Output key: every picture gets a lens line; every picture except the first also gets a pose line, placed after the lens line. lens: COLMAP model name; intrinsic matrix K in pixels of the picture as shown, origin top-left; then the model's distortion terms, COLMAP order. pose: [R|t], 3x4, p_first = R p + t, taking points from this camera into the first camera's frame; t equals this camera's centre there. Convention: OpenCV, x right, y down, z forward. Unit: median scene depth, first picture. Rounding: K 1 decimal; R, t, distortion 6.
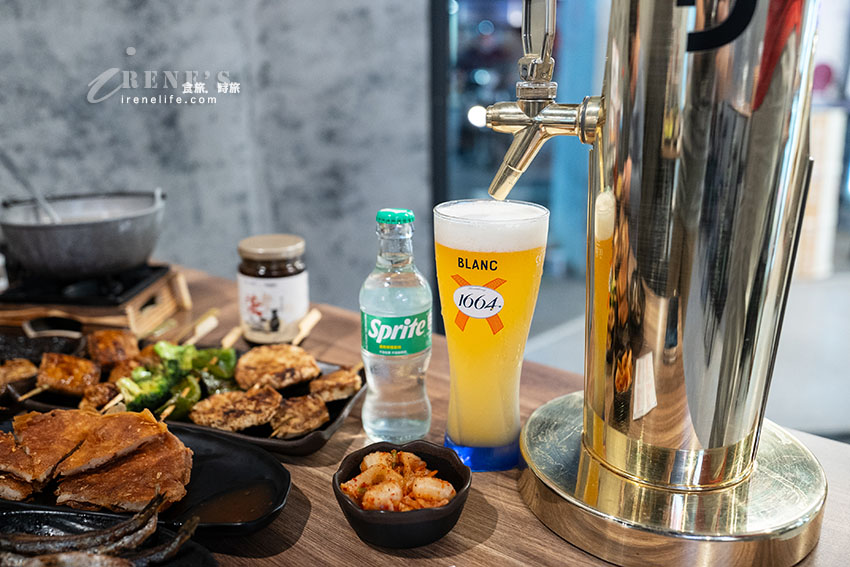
lens RADIAL K [[730.2, 0, 425.0], [0, 730.2, 283.5], [0, 0, 1]] dist [-0.008403, -0.009989]
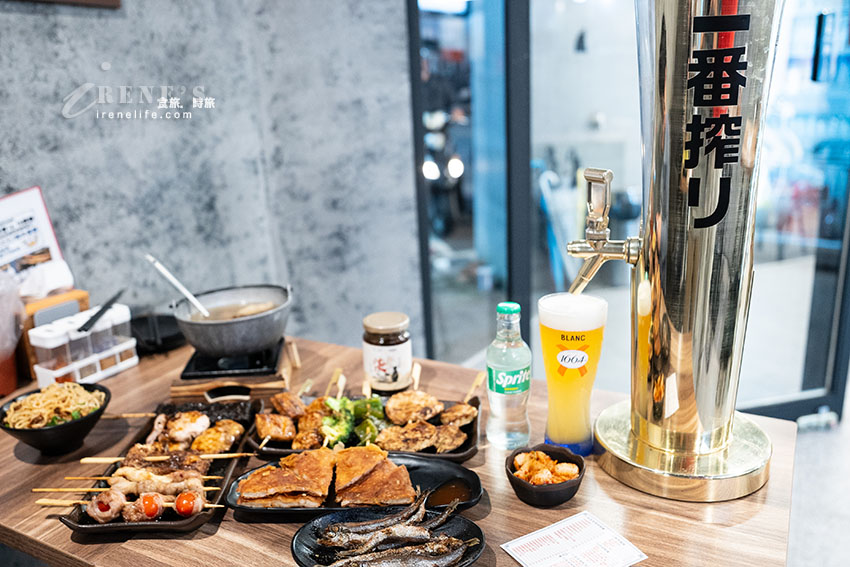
lens RADIAL K [[753.6, 0, 425.0], [0, 753.6, 283.5], [0, 0, 1]] dist [-0.009207, 0.001449]
pose [[0.985097, -0.078570, 0.153004, -0.357958], [0.079208, 0.996856, 0.001935, -0.124028], [-0.152675, 0.010213, 0.988224, -0.470717]]
